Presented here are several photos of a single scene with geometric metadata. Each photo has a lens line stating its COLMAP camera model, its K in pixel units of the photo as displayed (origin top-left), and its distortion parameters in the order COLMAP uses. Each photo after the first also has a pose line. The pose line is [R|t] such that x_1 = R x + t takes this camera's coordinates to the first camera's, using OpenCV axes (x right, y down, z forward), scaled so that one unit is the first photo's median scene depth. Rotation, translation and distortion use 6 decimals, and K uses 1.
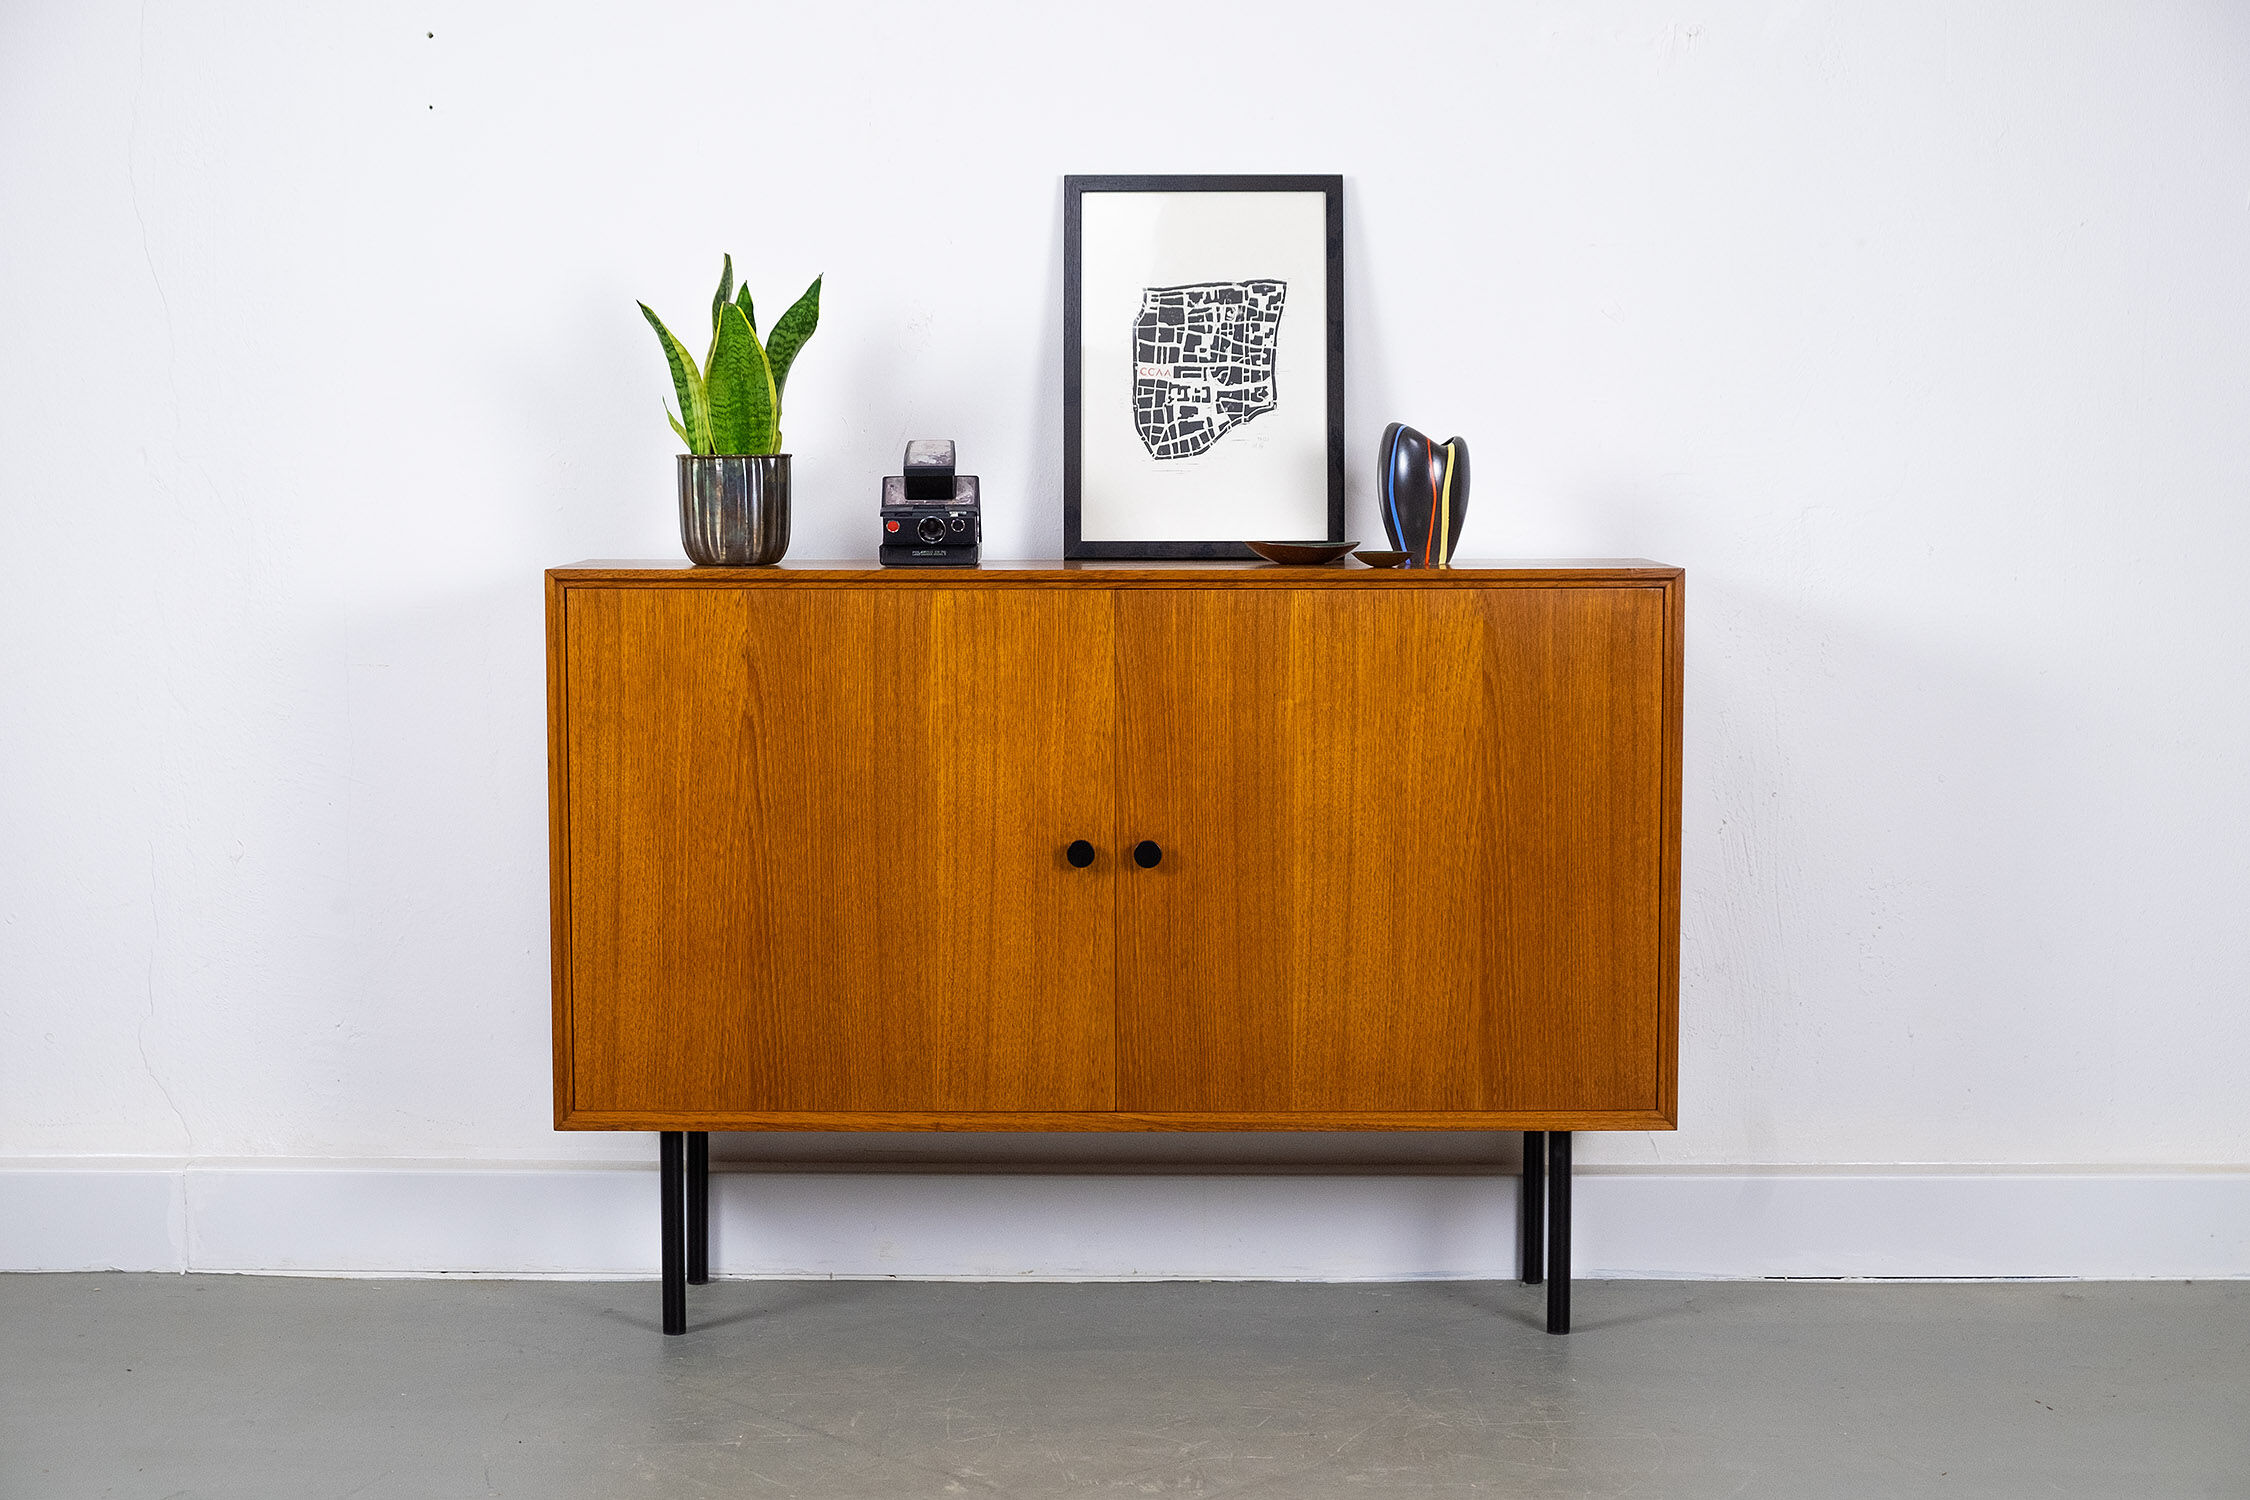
lens RADIAL K [[3464.4, 0, 1125.0], [0, 3464.4, 750.0], [0, 0, 1]] dist [0.032251, -0.005507]
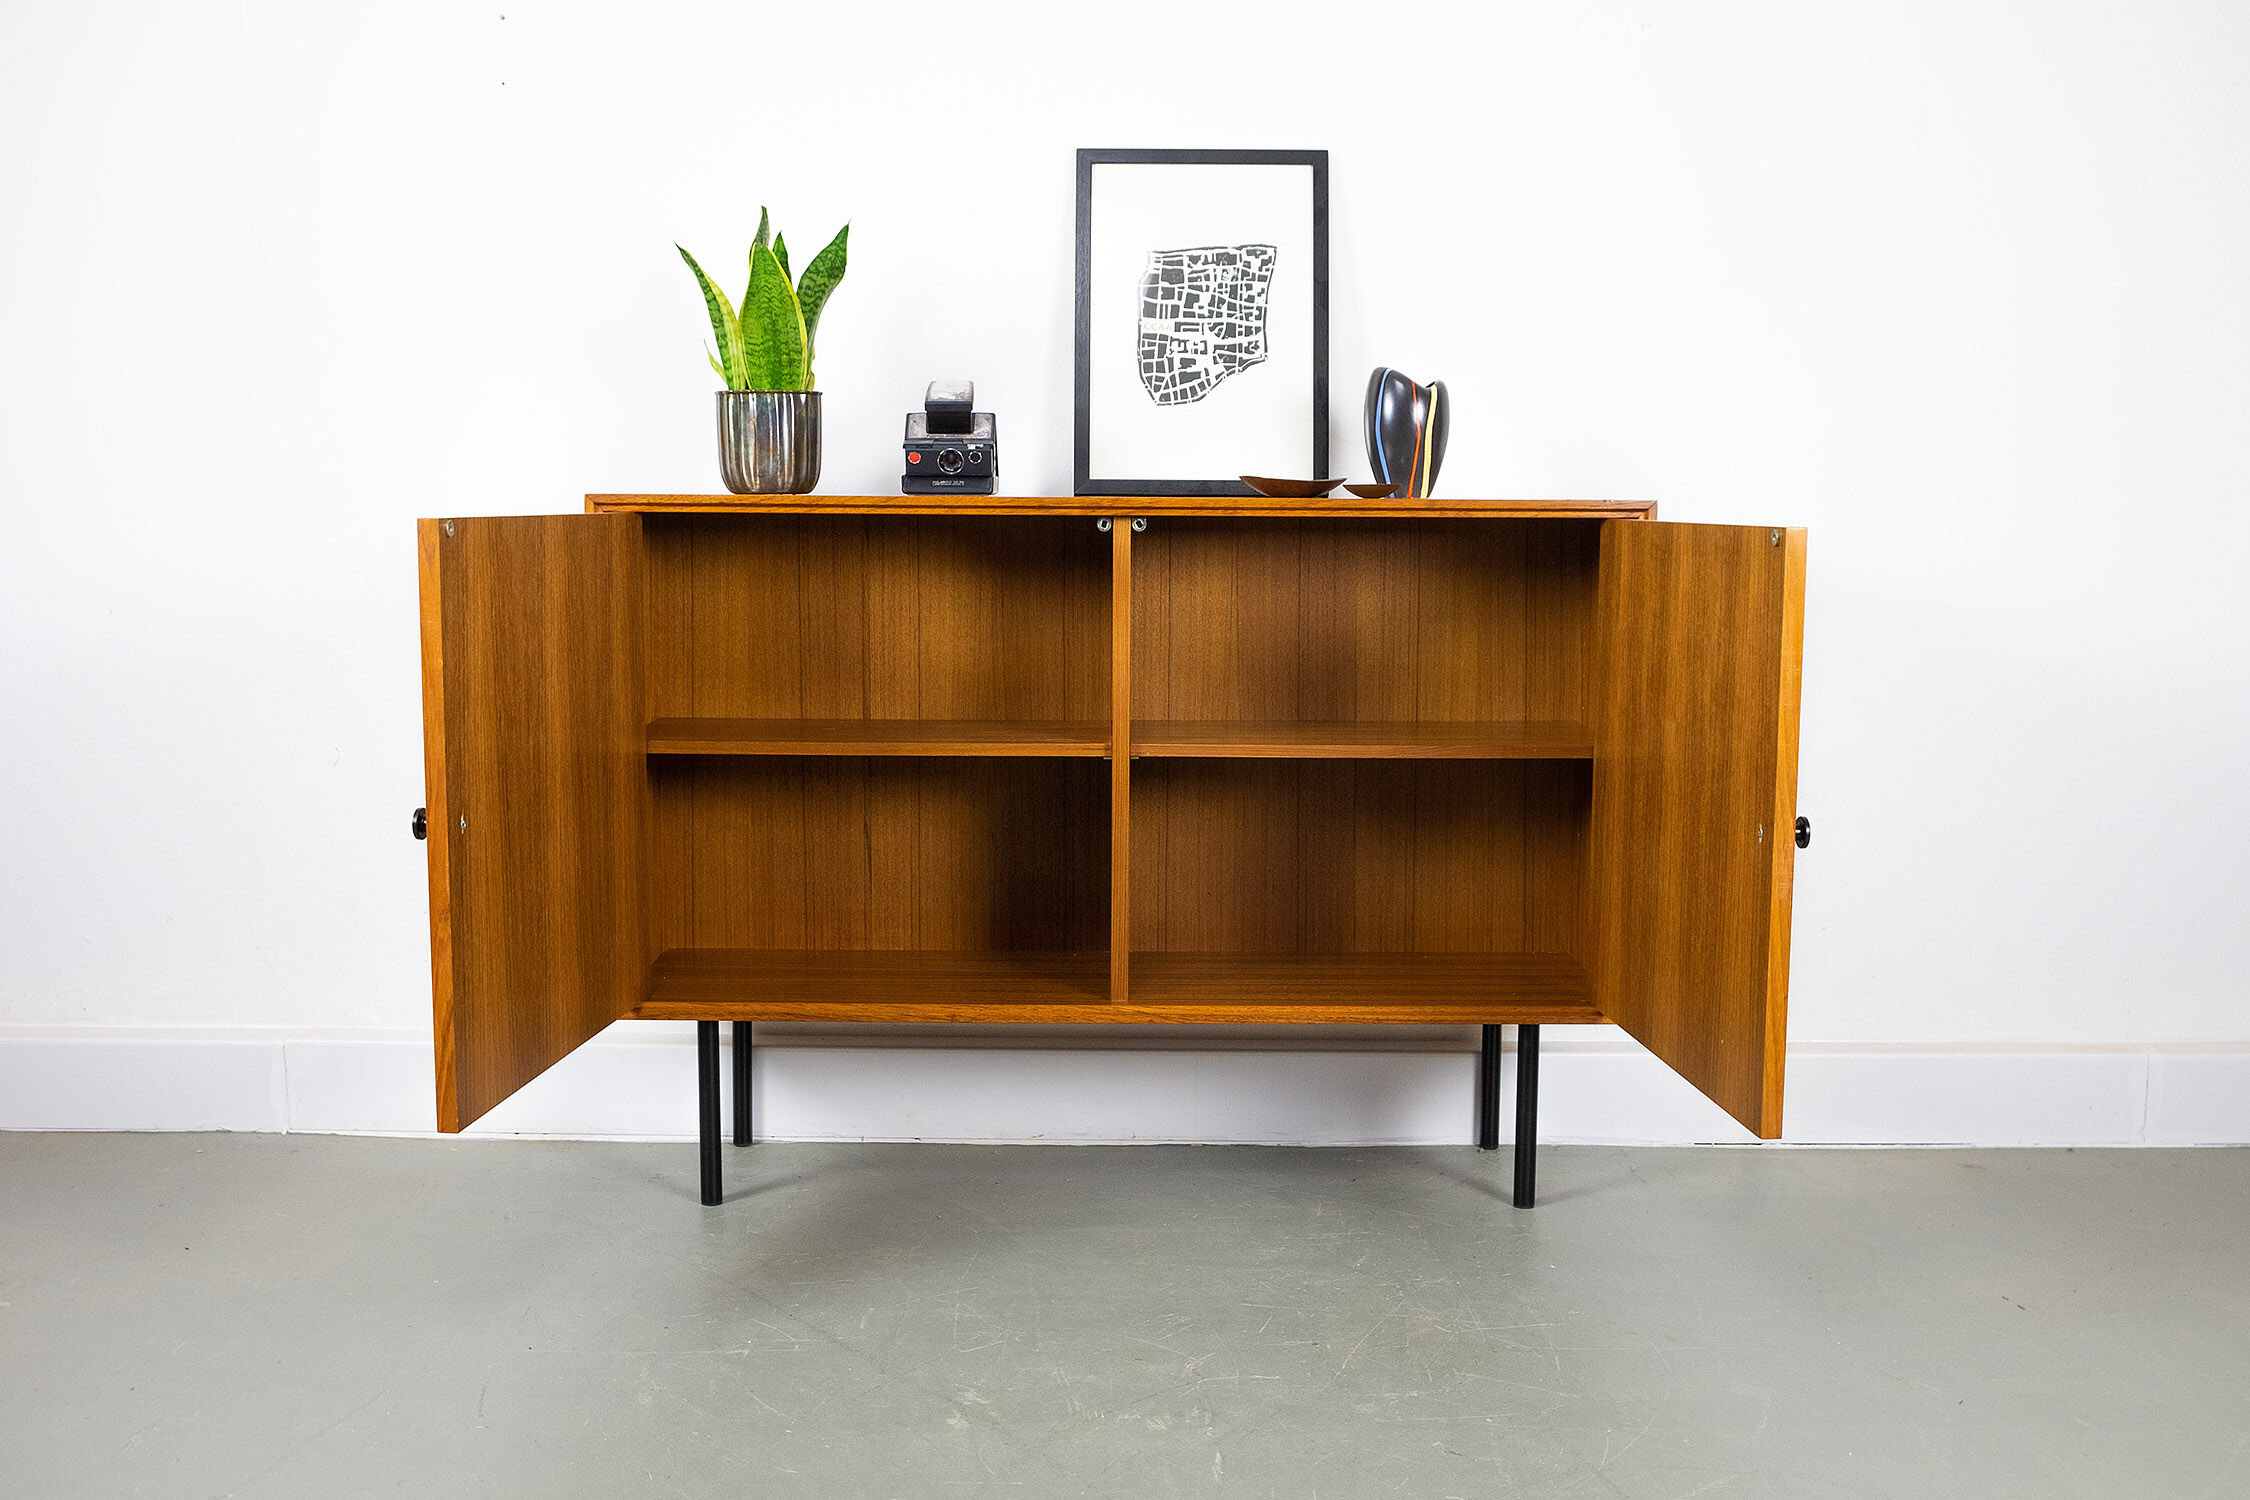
lens RADIAL K [[5652.1, 0, 1124.0], [0, 5652.1, 985.7], [0, 0, 1]] dist [-0.030026, 0.287061]
pose [[0.999947, 0.006512, -0.007975, 0.012850], [-0.005995, 0.997983, 0.063192, -0.012484], [0.008370, -0.063141, 0.997970, -0.757157]]
